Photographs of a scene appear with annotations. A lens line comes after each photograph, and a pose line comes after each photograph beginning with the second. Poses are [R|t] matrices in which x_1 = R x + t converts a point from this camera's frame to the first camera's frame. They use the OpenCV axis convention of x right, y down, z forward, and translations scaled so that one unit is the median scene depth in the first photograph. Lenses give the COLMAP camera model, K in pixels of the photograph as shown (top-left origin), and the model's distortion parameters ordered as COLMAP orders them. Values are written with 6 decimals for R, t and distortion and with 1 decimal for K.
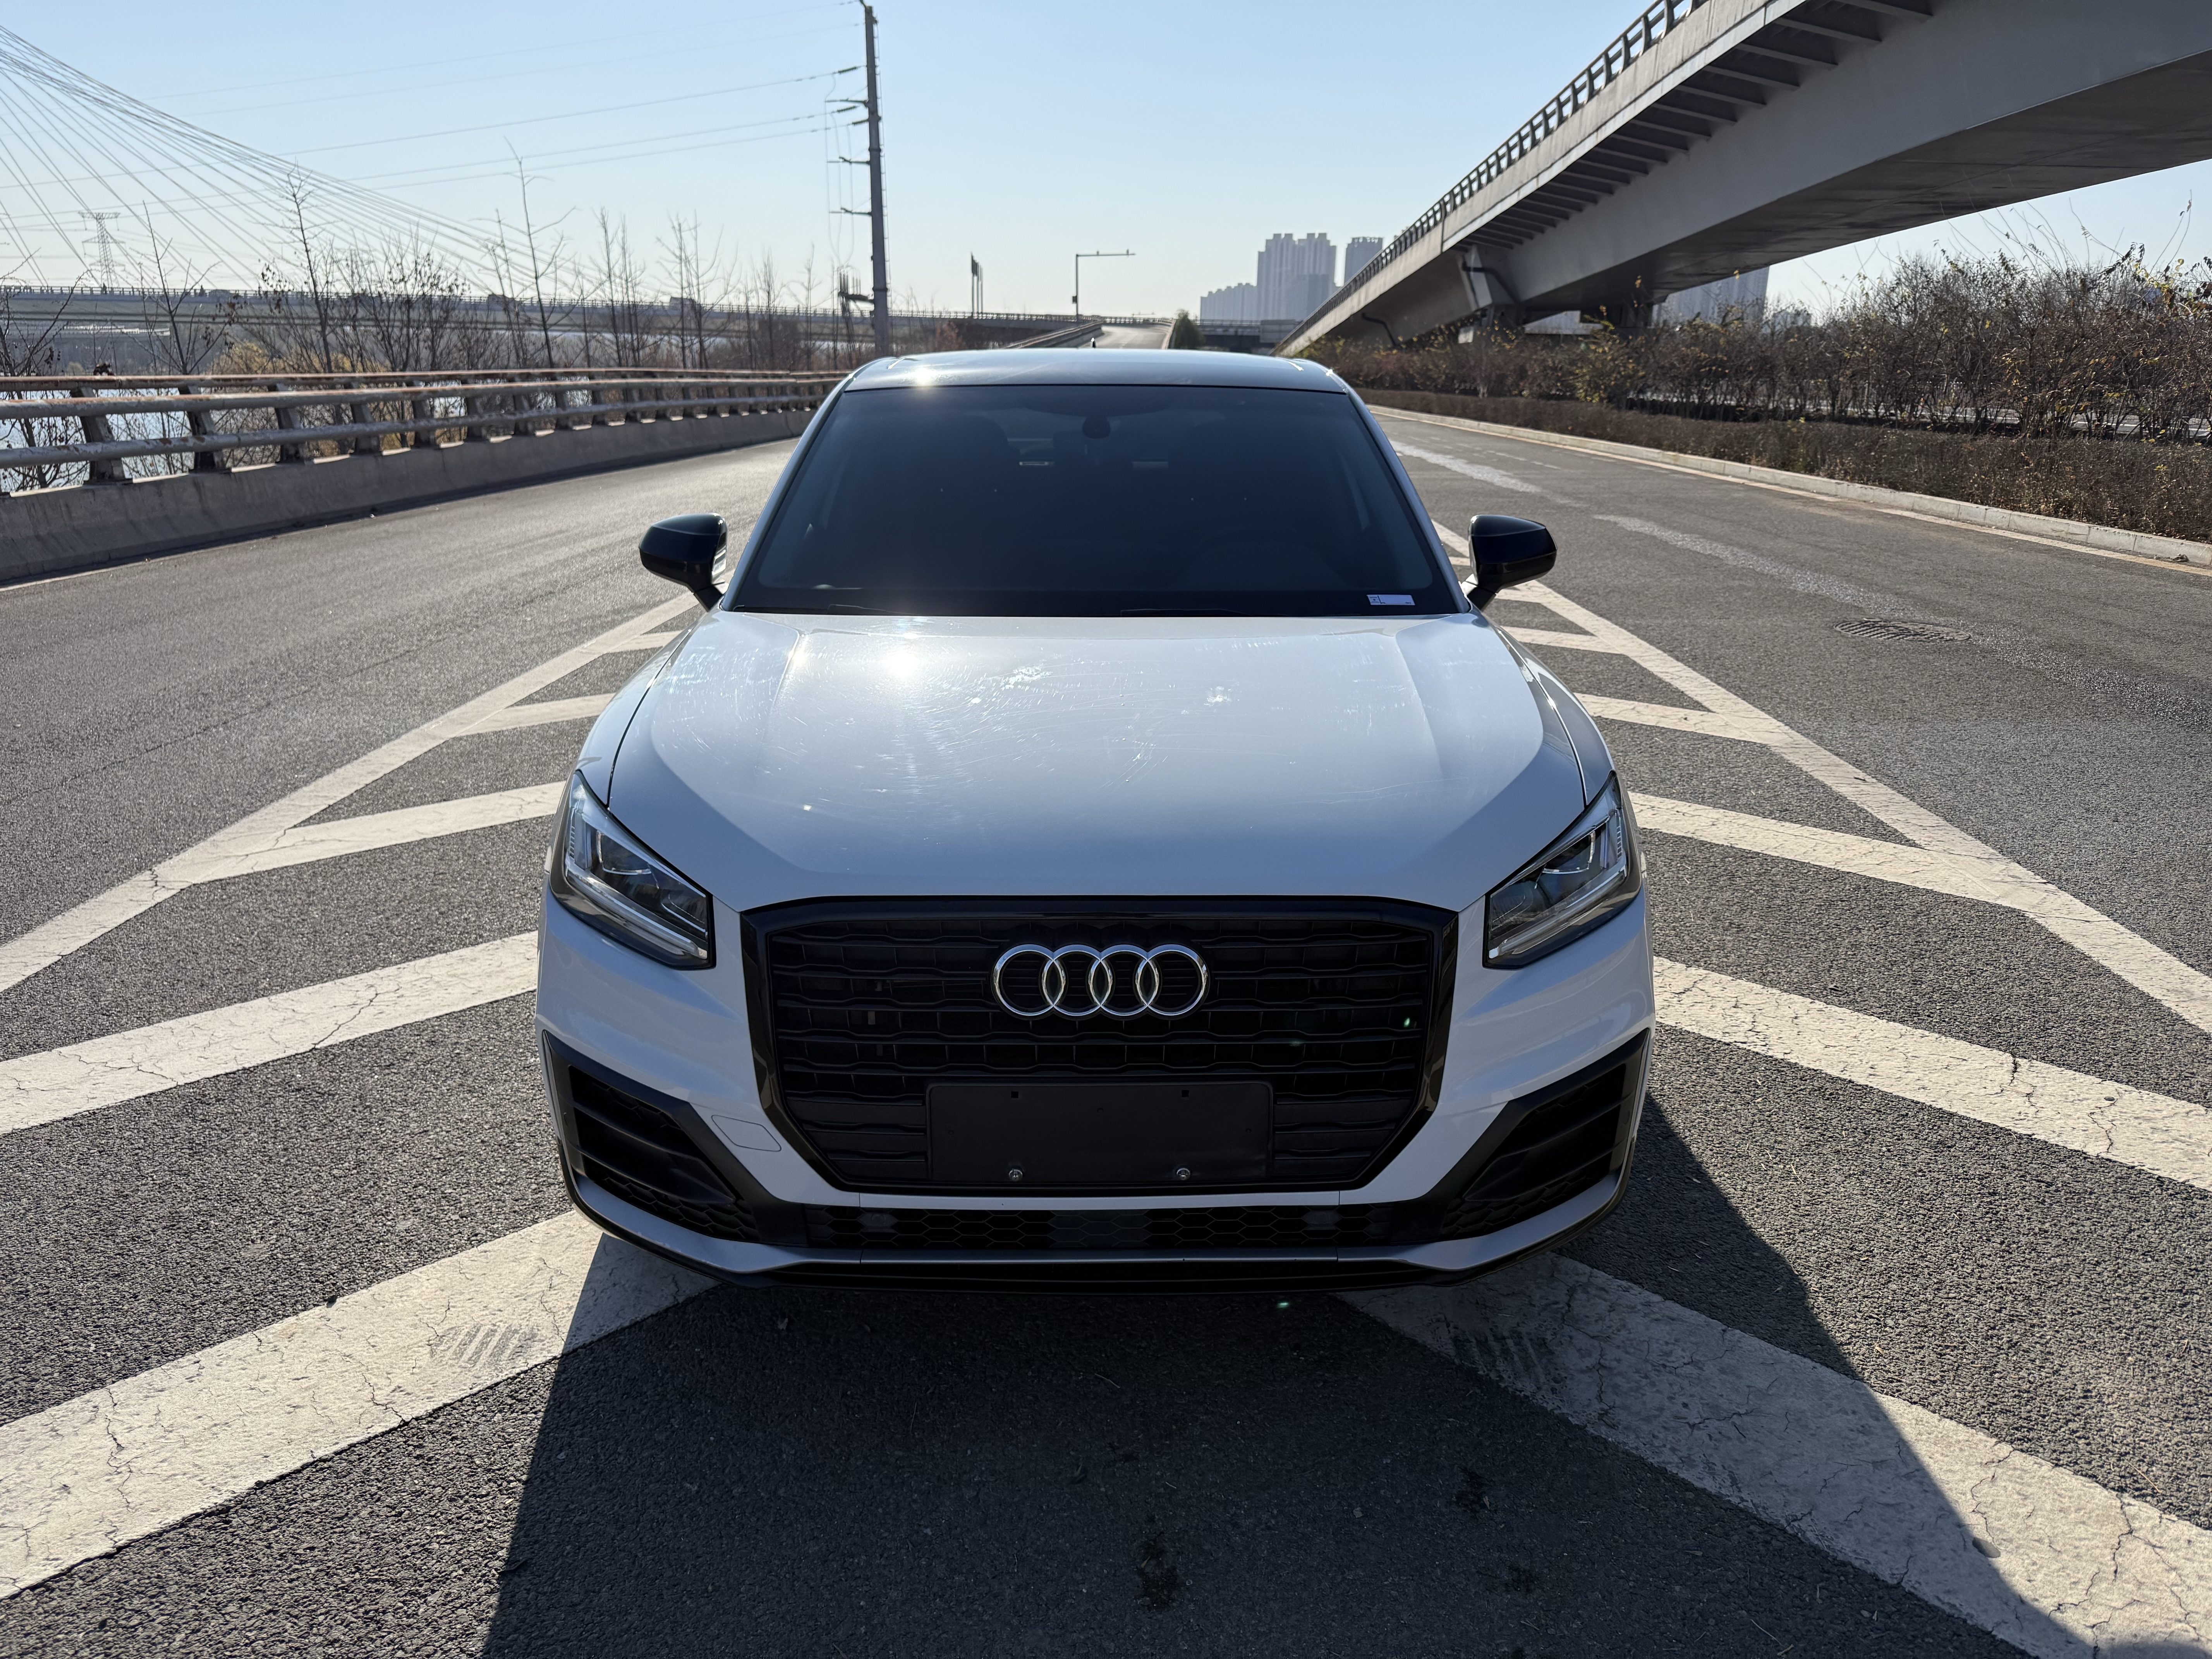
lens RADIAL K [[1555.1, 0, 1100.9], [0, 1555.1, 862.1], [0, 0, 1]] dist [0.010422, -0.014642]
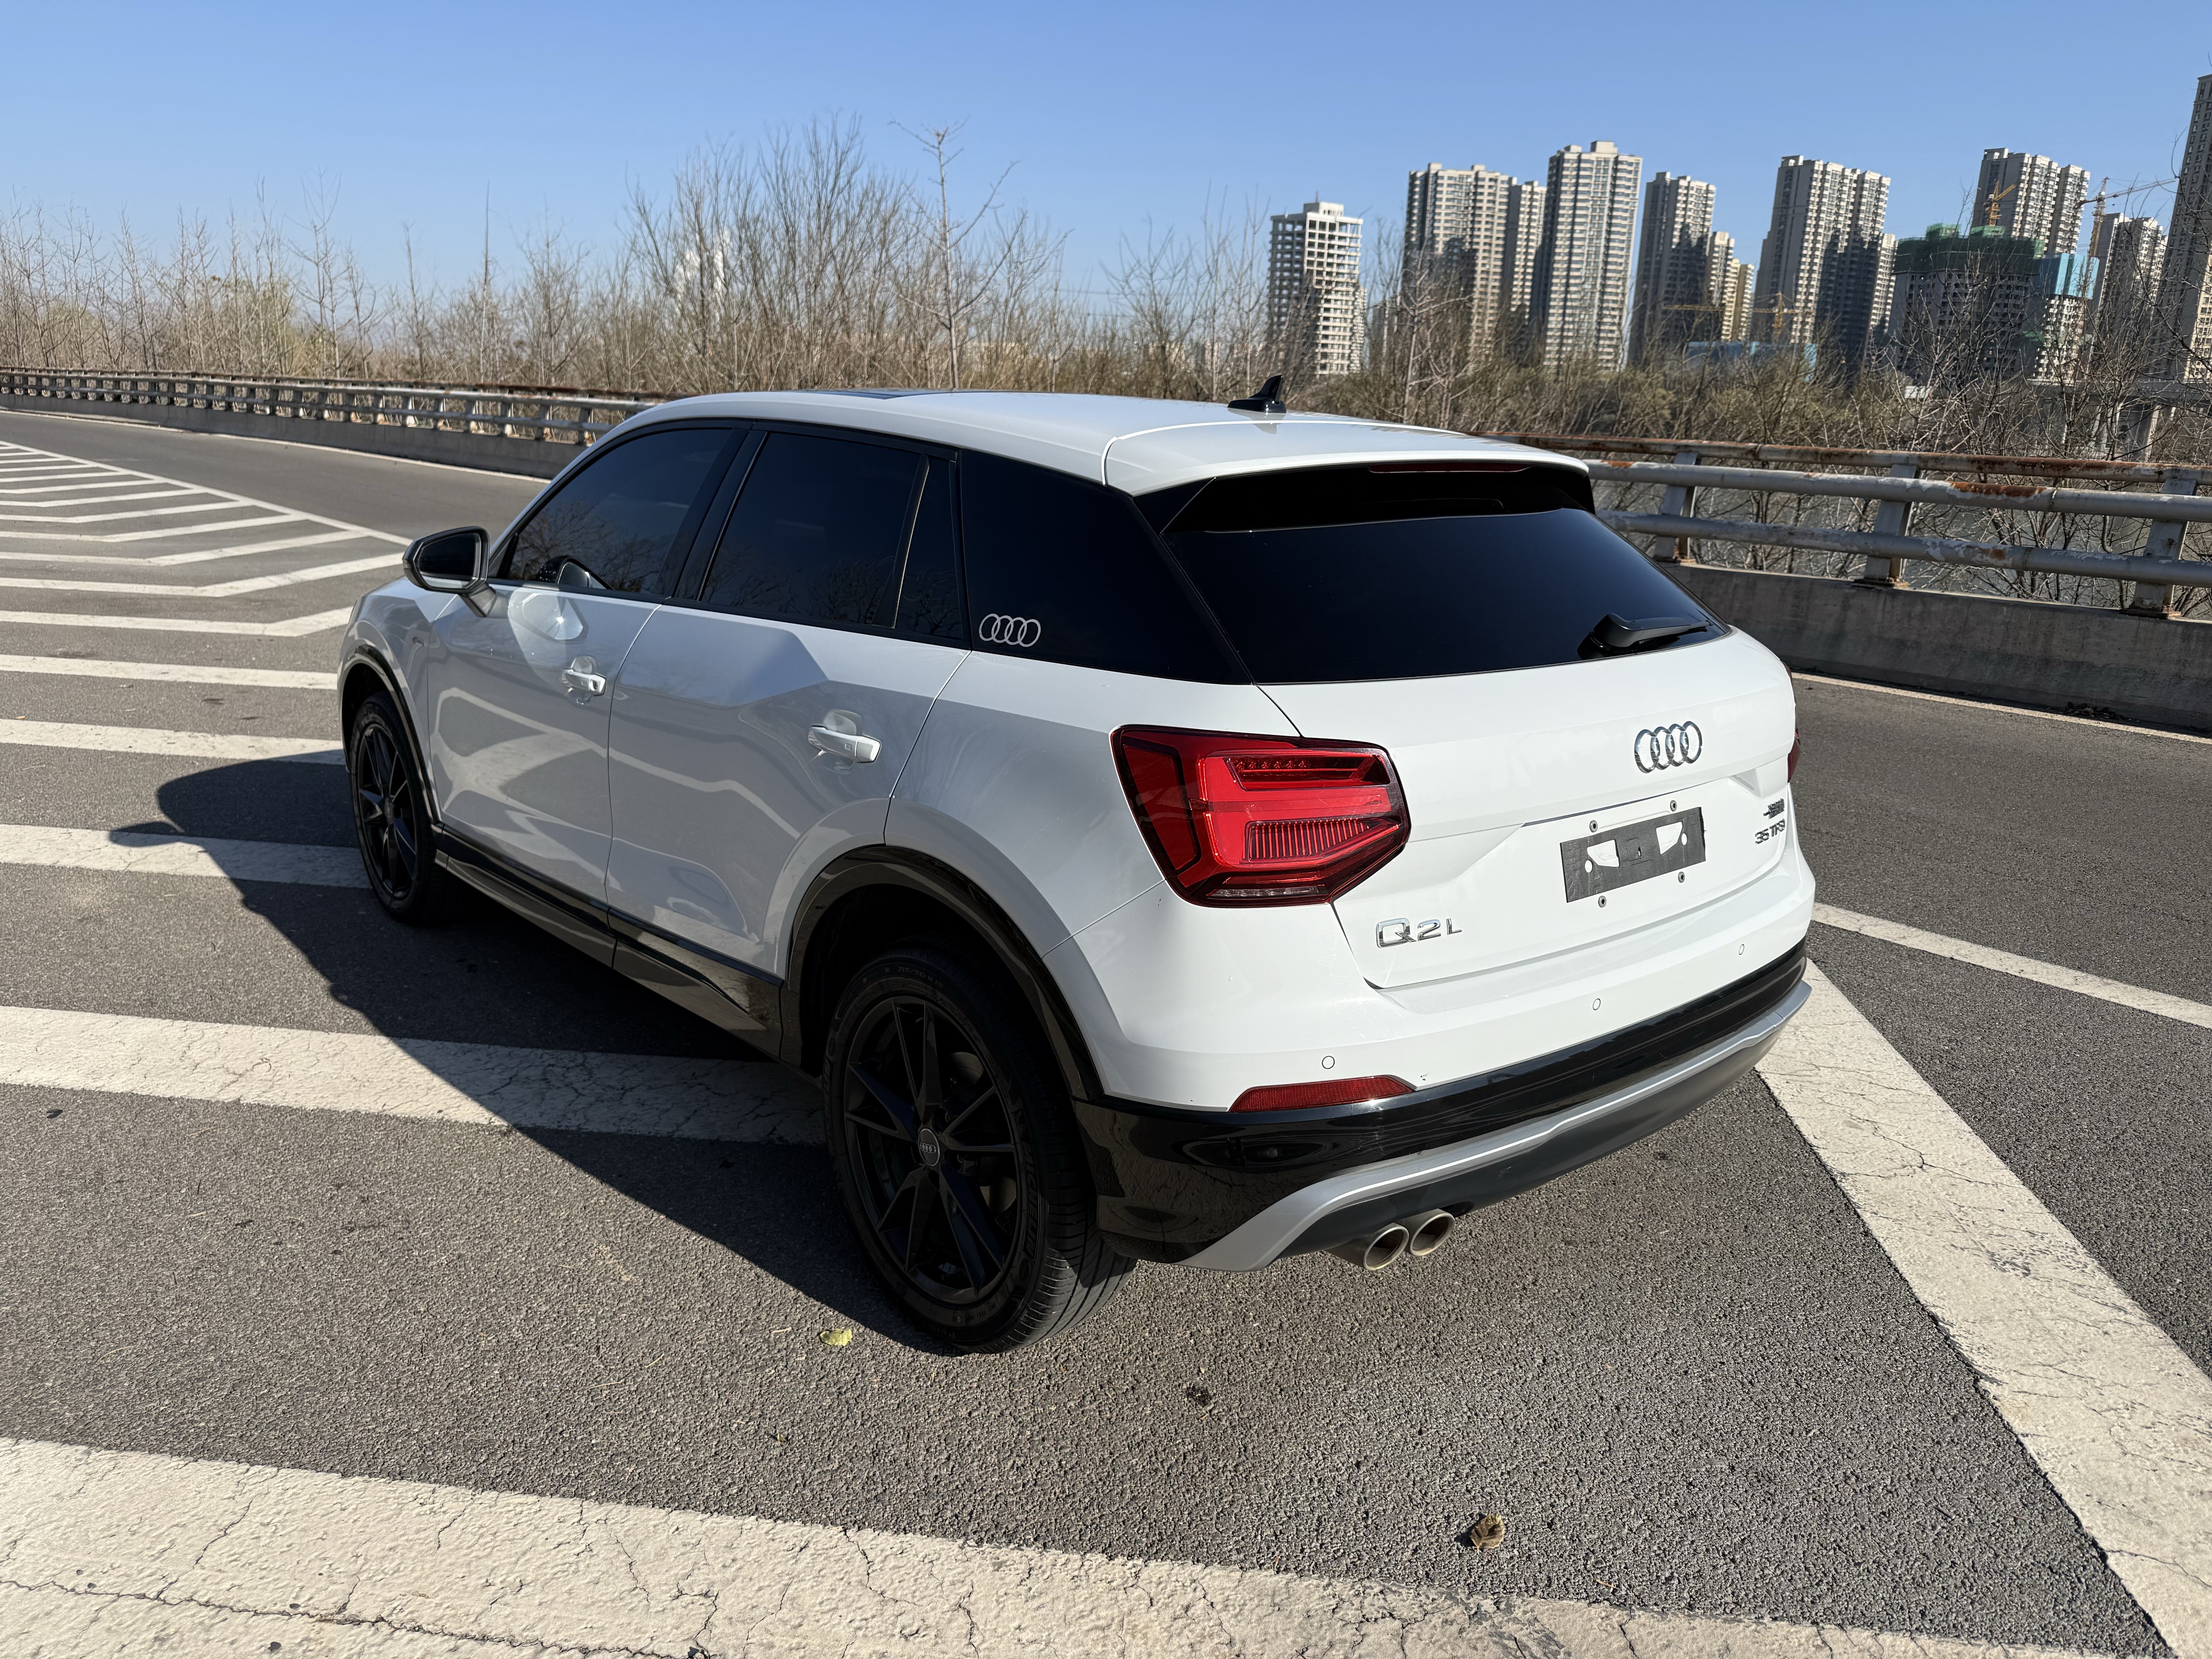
lens RADIAL K [[1566.8, 0, 1101.4], [0, 1566.8, 842.4], [0, 0, 1]] dist [0.002006, -0.003741]
pose [[-0.763290, 0.144567, -0.629673, 0.067334], [-0.231644, 0.848598, 0.475629, -0.069834], [0.603100, 0.508903, -0.614238, 0.217525]]
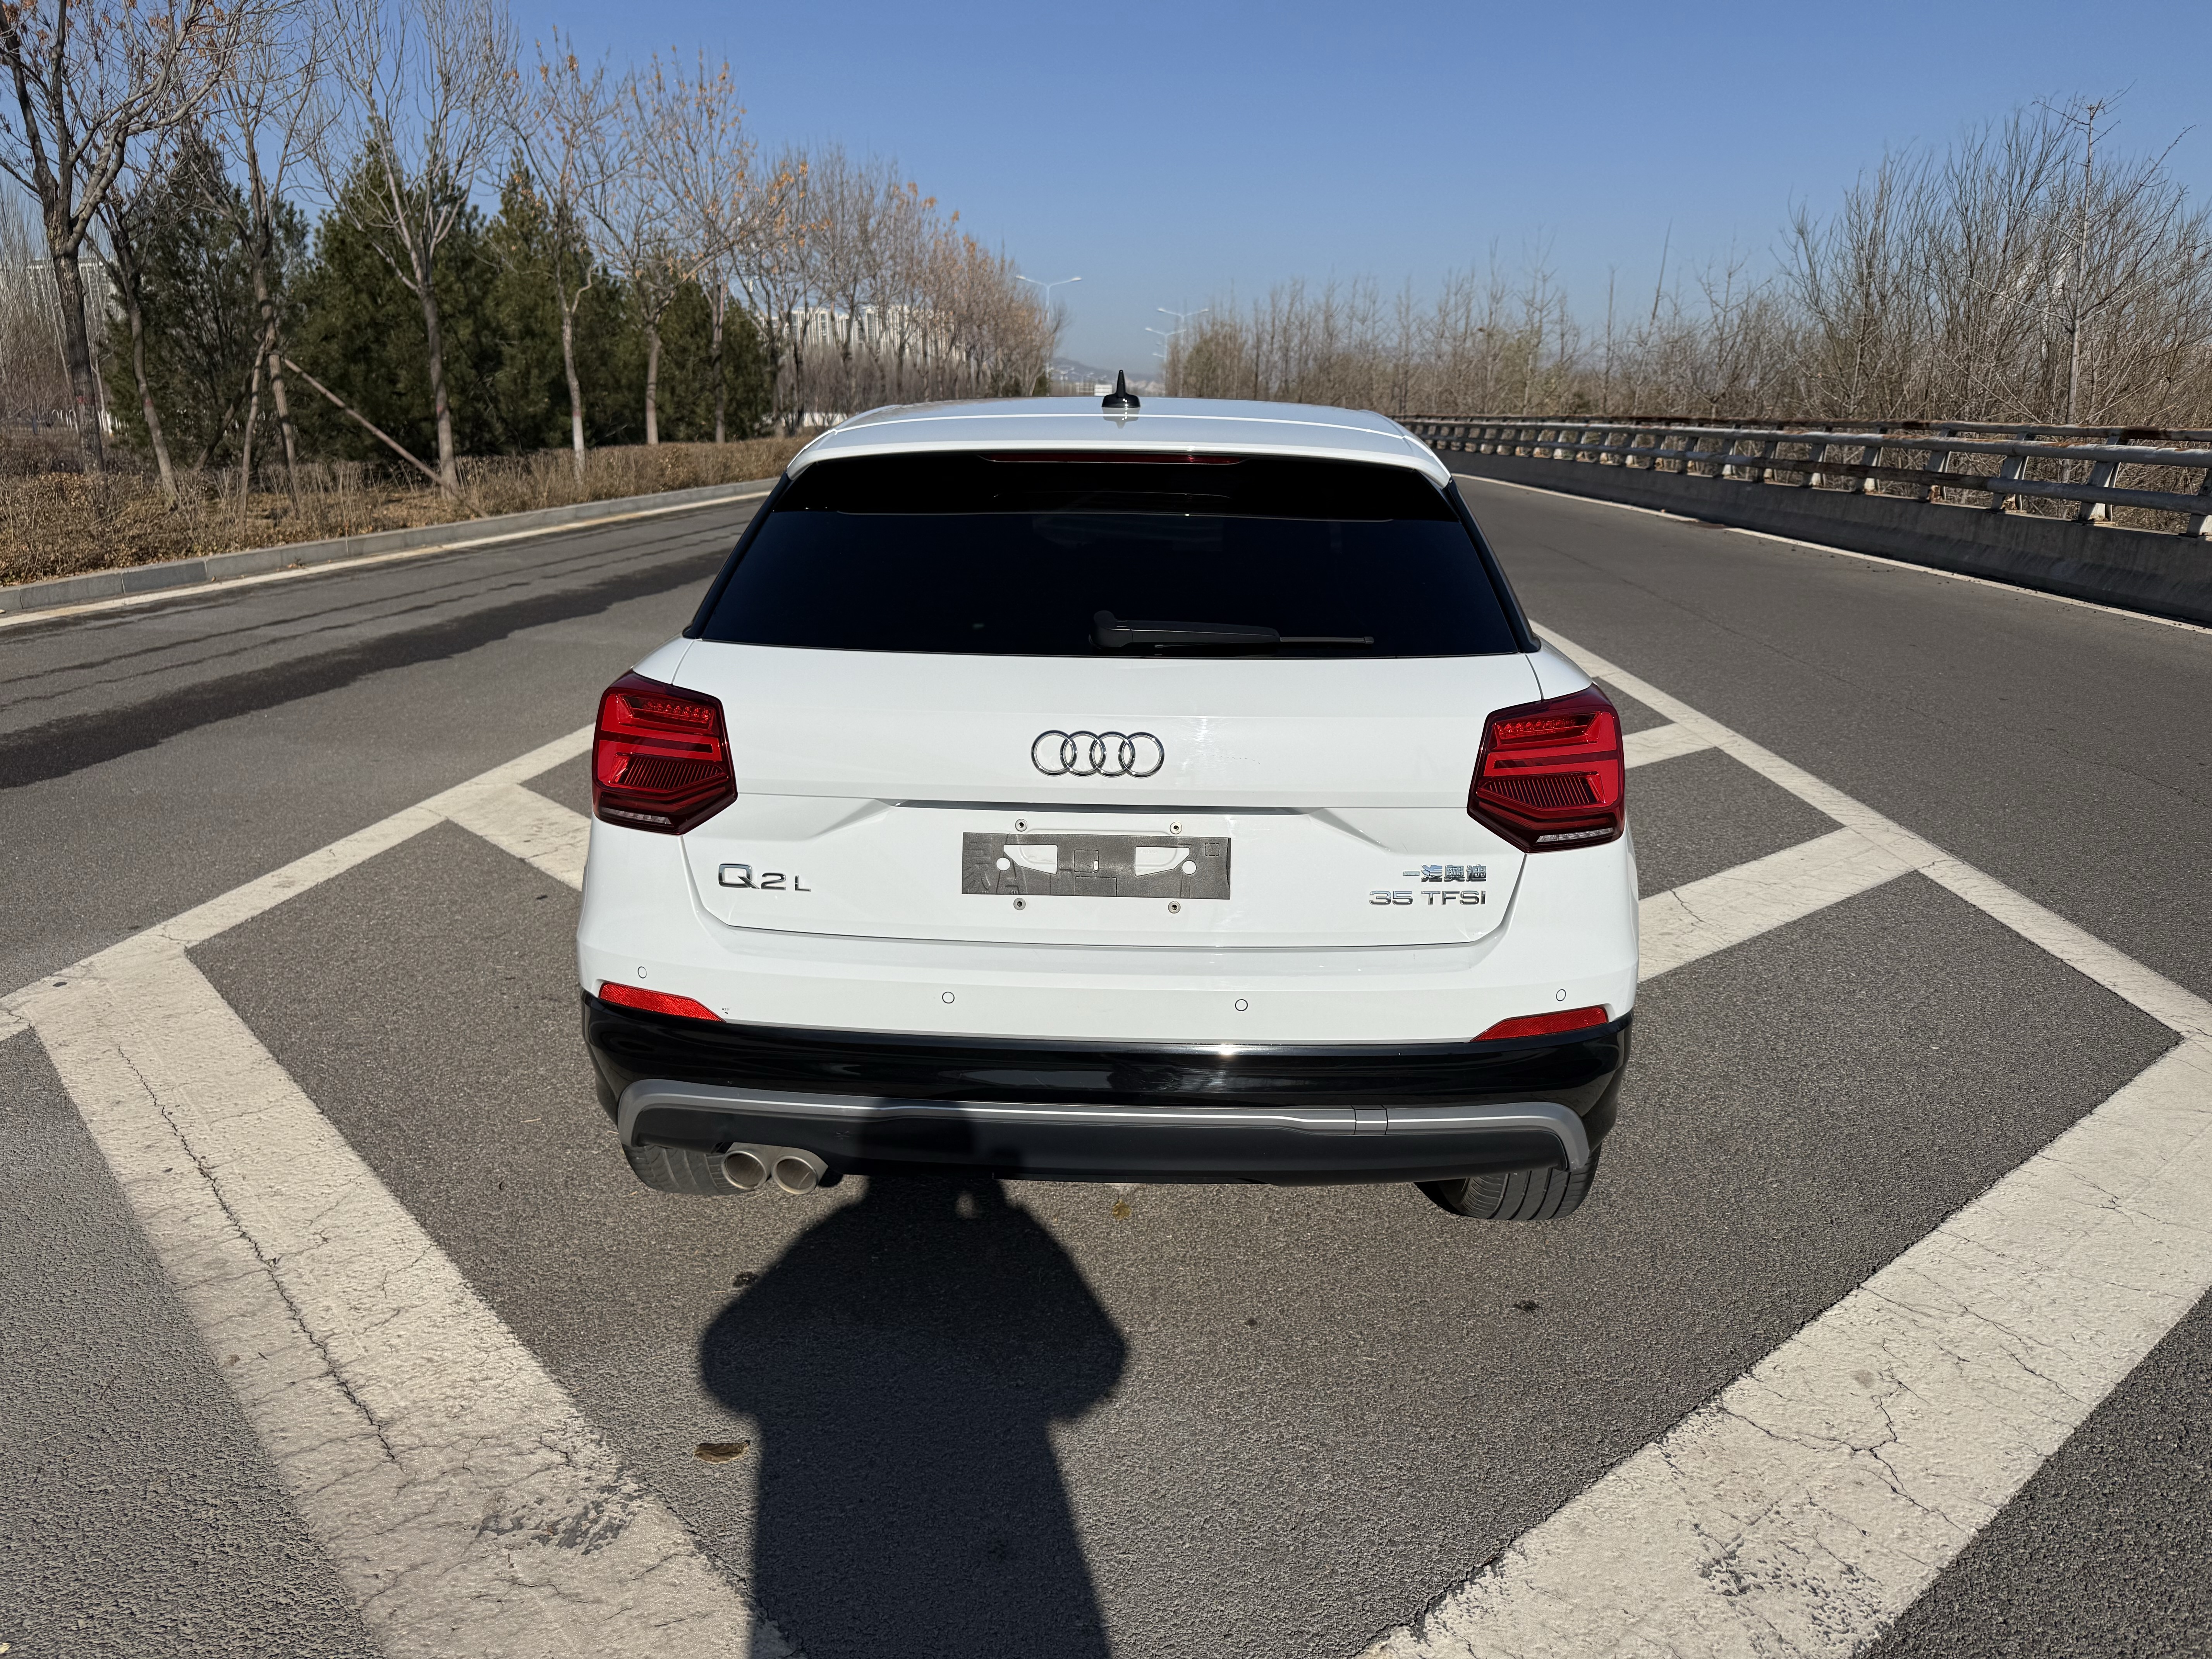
lens RADIAL K [[1573.0, 0, 1100.4], [0, 1573.0, 840.4], [0, 0, 1]] dist [0.004547, -0.002674]
pose [[-0.998055, -0.023155, 0.057888, -0.005747], [0.011954, 0.840182, 0.542172, -0.078714], [-0.061190, 0.541810, -0.838271, 0.245838]]
